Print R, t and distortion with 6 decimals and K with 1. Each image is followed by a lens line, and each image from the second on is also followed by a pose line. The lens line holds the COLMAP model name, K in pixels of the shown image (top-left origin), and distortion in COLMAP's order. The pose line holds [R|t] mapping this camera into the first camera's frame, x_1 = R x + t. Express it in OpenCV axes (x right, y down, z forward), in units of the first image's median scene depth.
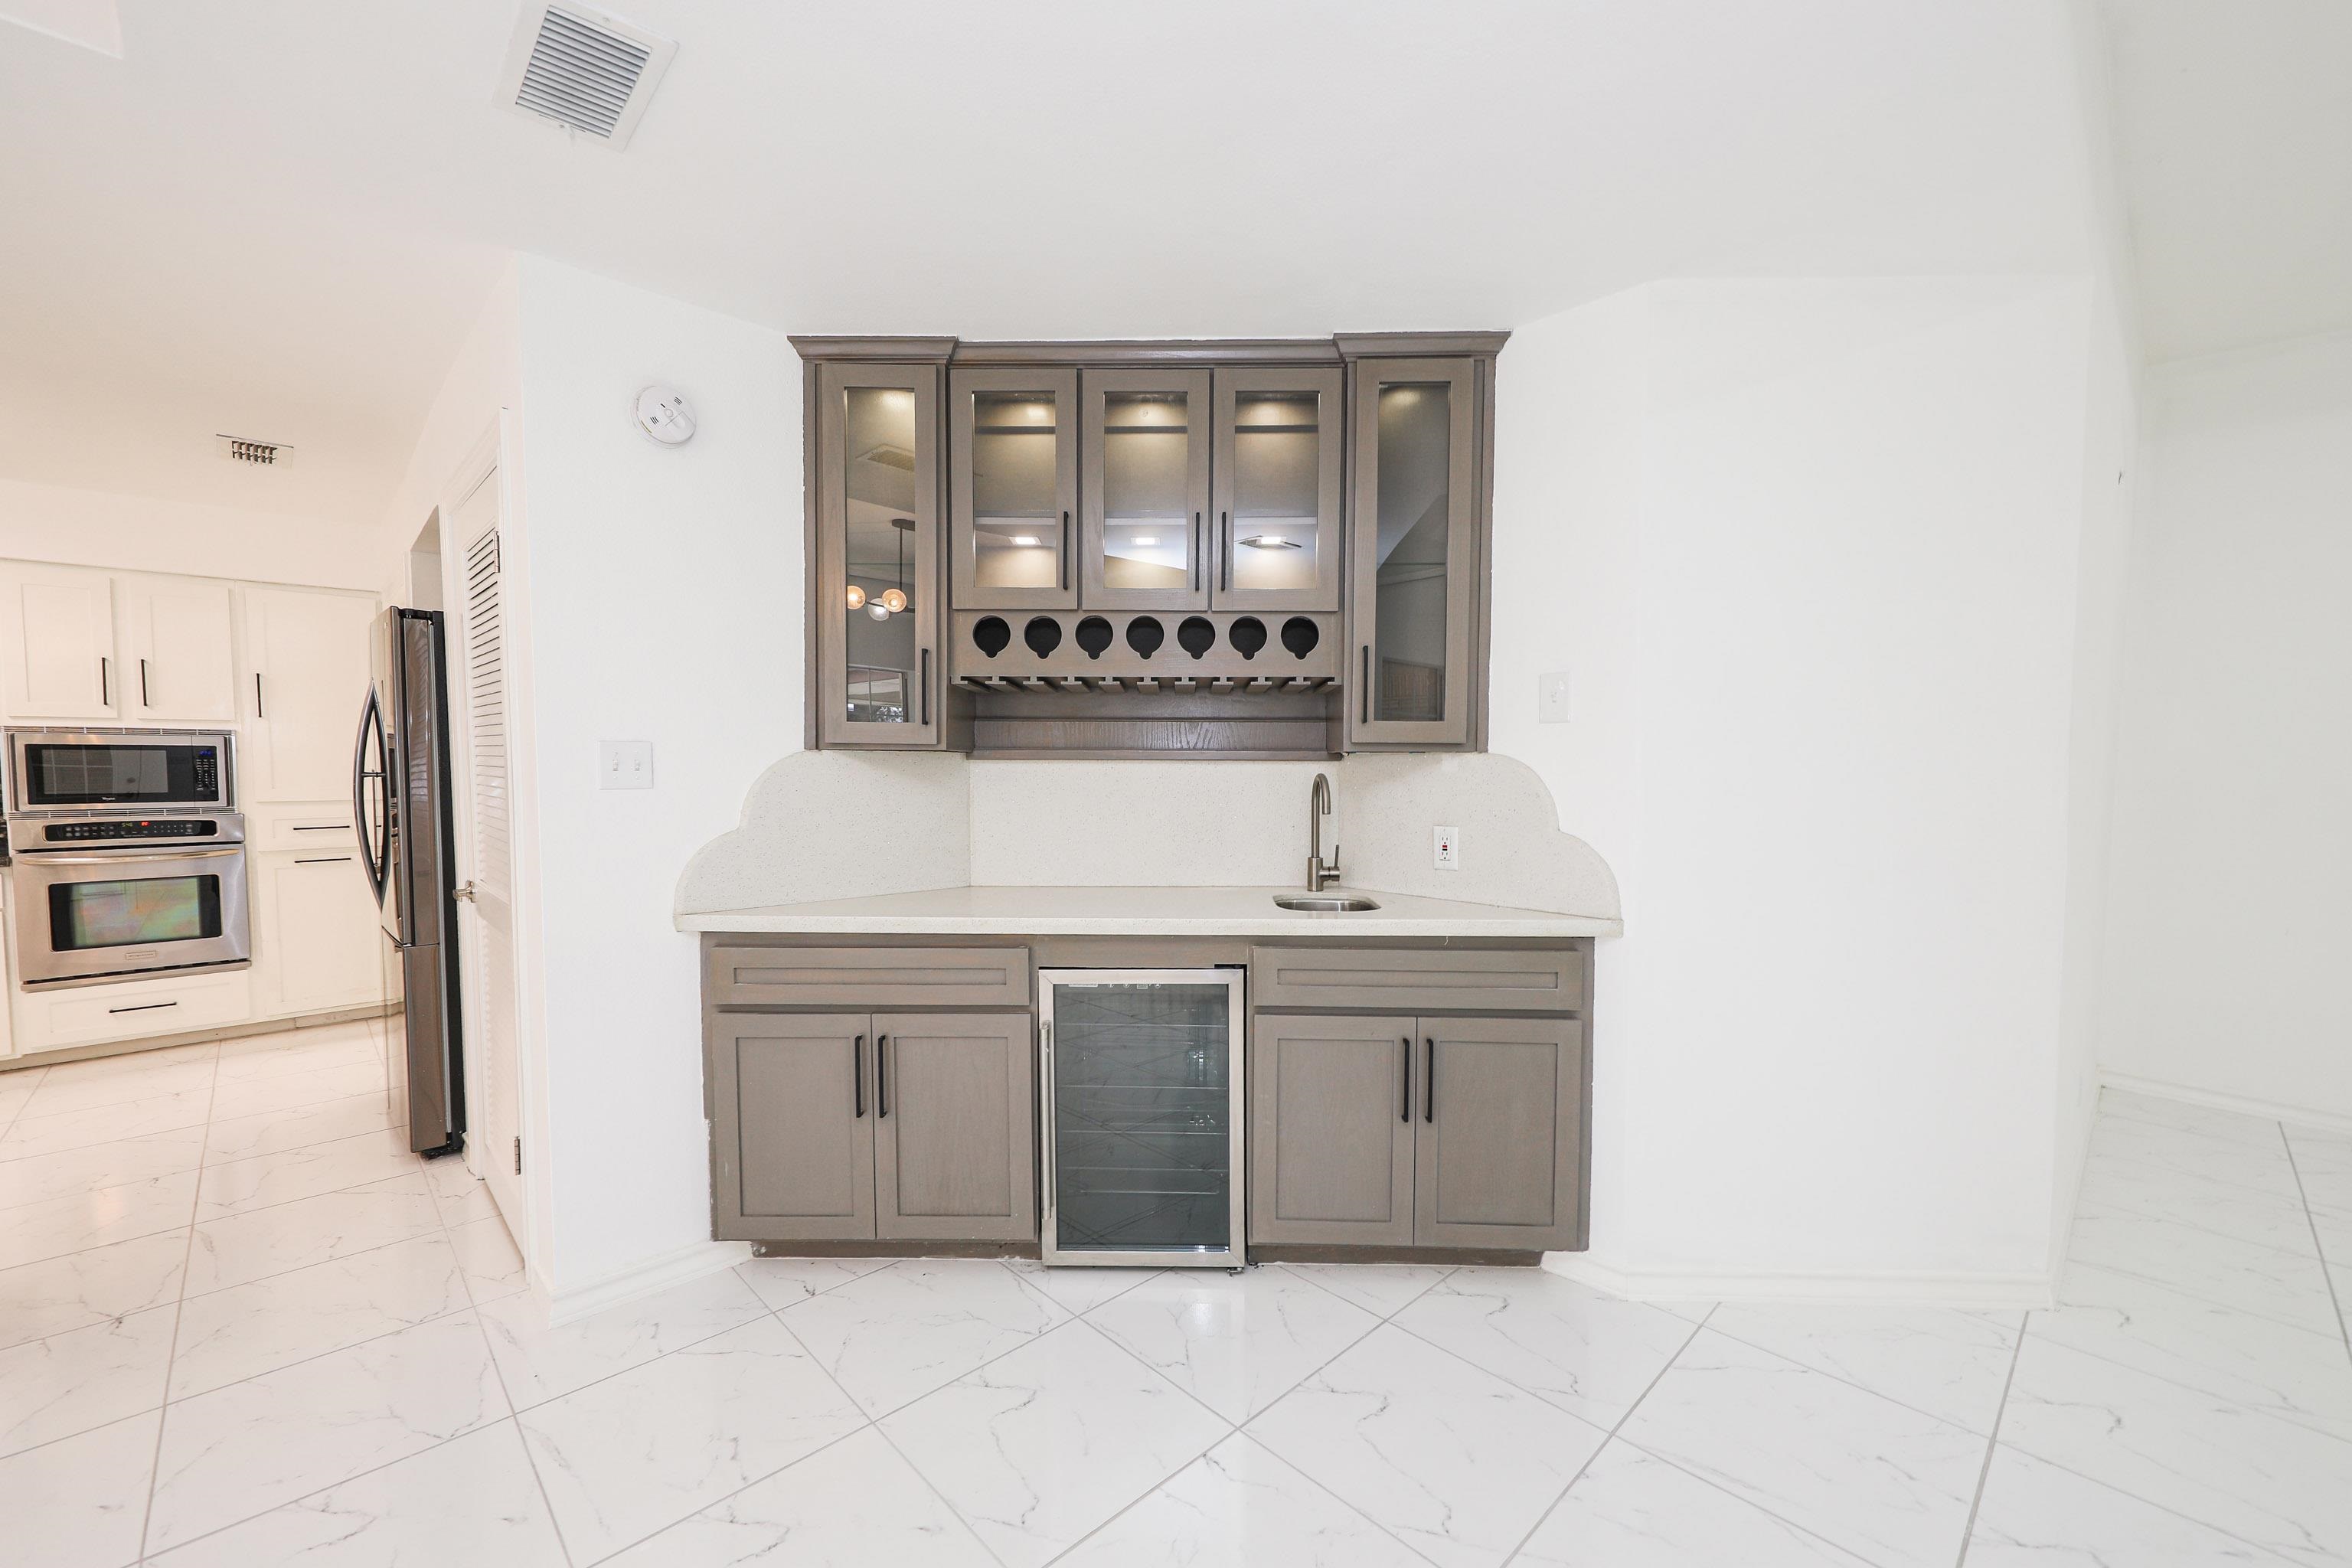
lens RADIAL K [[931.1, 0, 1164.6], [0, 931.1, 806.6], [0, 0, 1]] dist [0.010369, -0.004856]
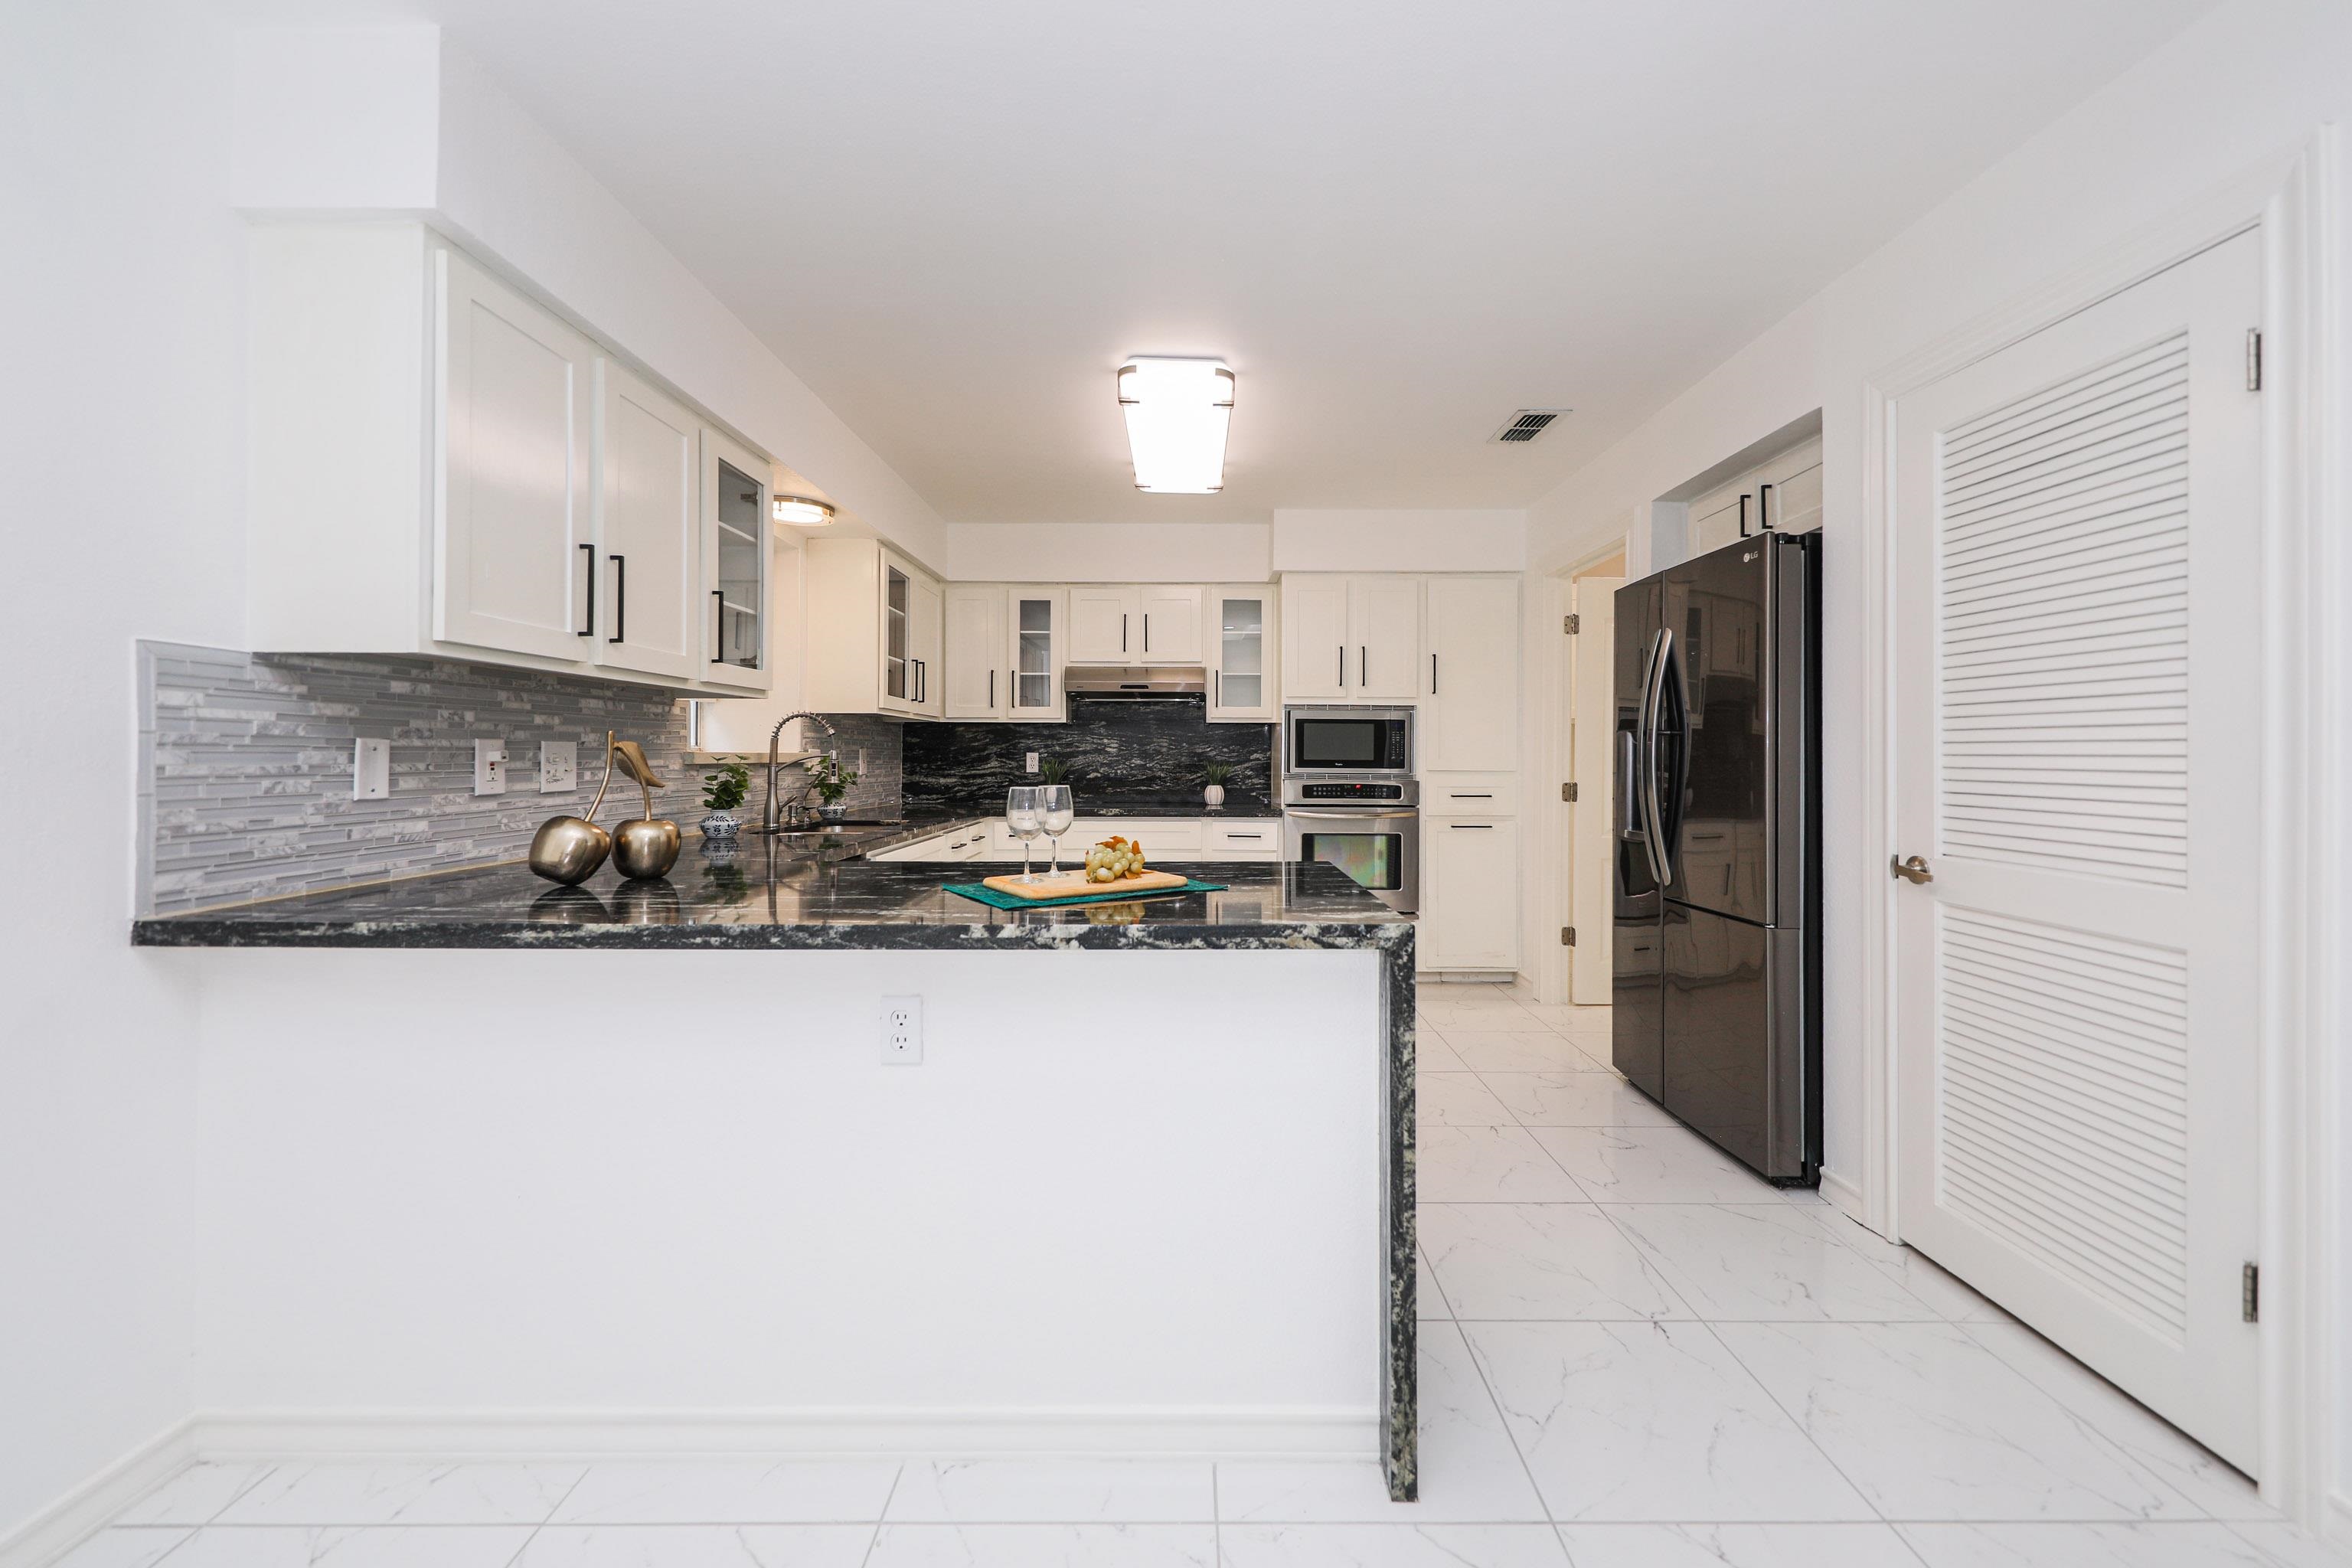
lens RADIAL K [[931.1, 0, 1187.9], [0, 931.1, 753.2], [0, 0, 1]] dist [0.010369, -0.004856]
pose [[0.726003, -0.002144, -0.687688, -0.712286], [-0.039225, 0.998238, -0.044522, 0.058897], [0.686572, 0.059297, 0.724640, 0.015671]]
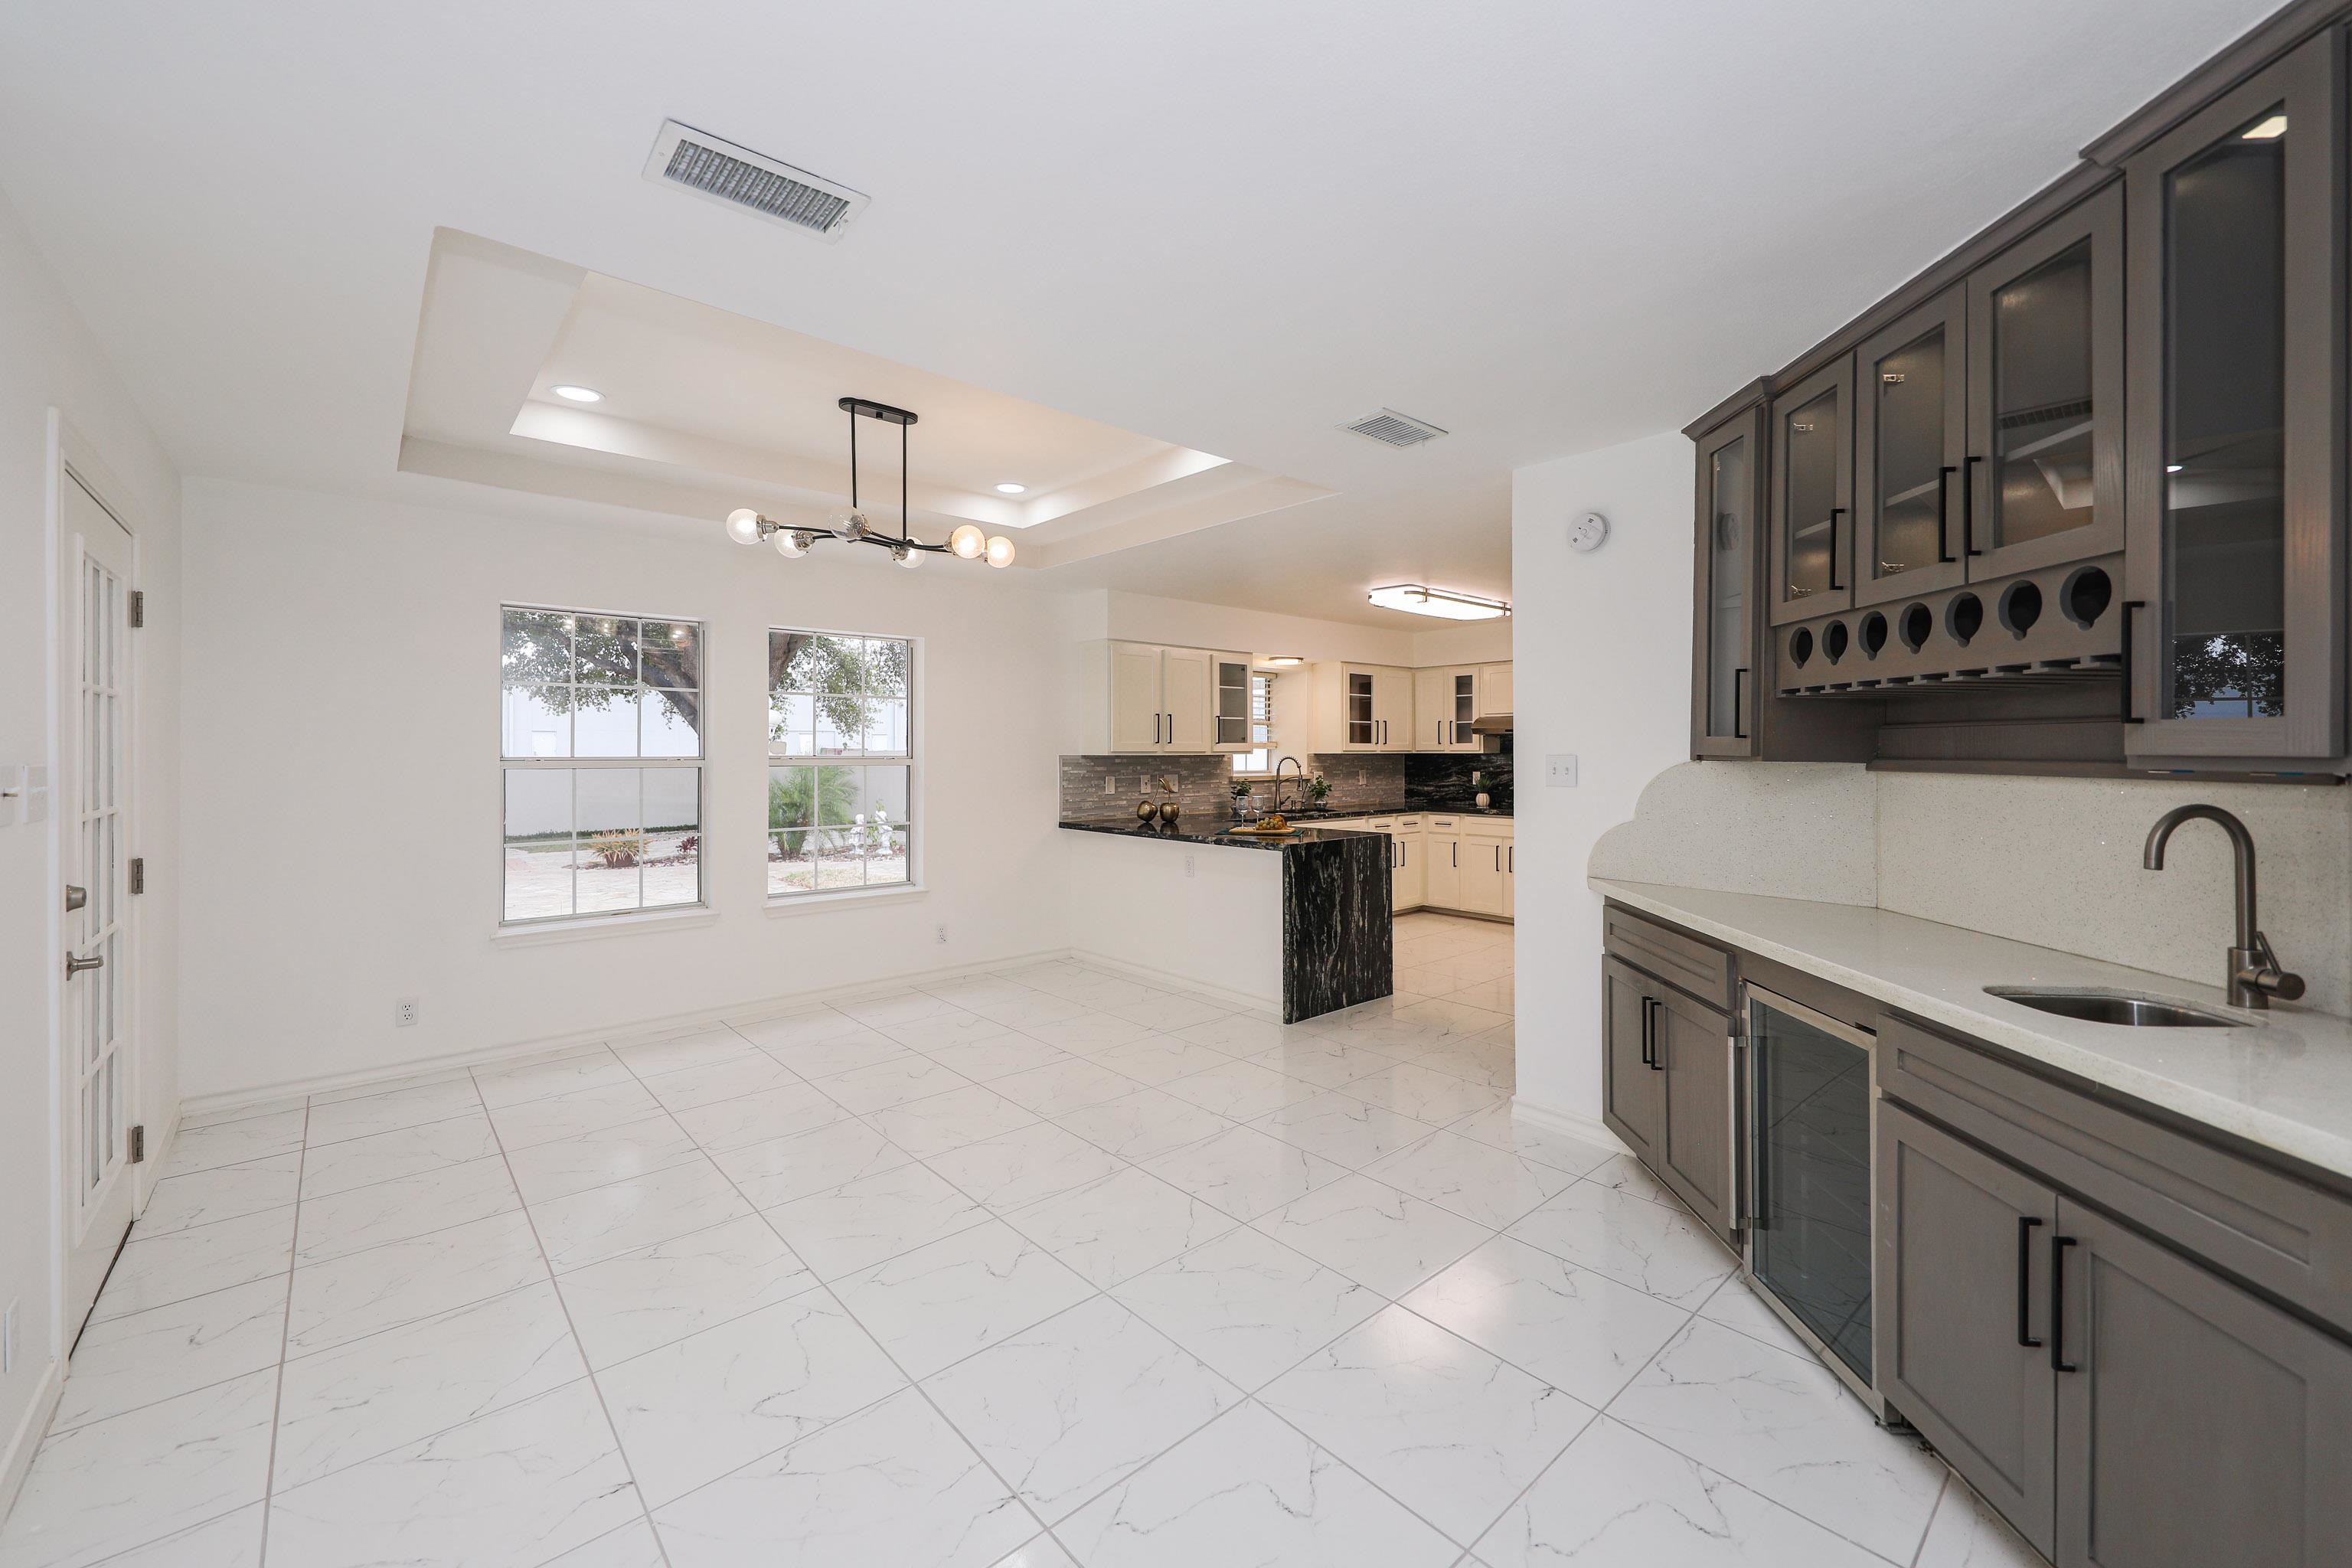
lens RADIAL K [[931.1, 0, 1179.7], [0, 931.1, 750.2], [0, 0, 1]] dist [0.010369, -0.004856]
pose [[-0.032723, -0.003836, -0.999457, 0.831470], [-0.052677, 0.998609, -0.002108, -0.036283], [0.998075, 0.052580, -0.032880, 0.375494]]
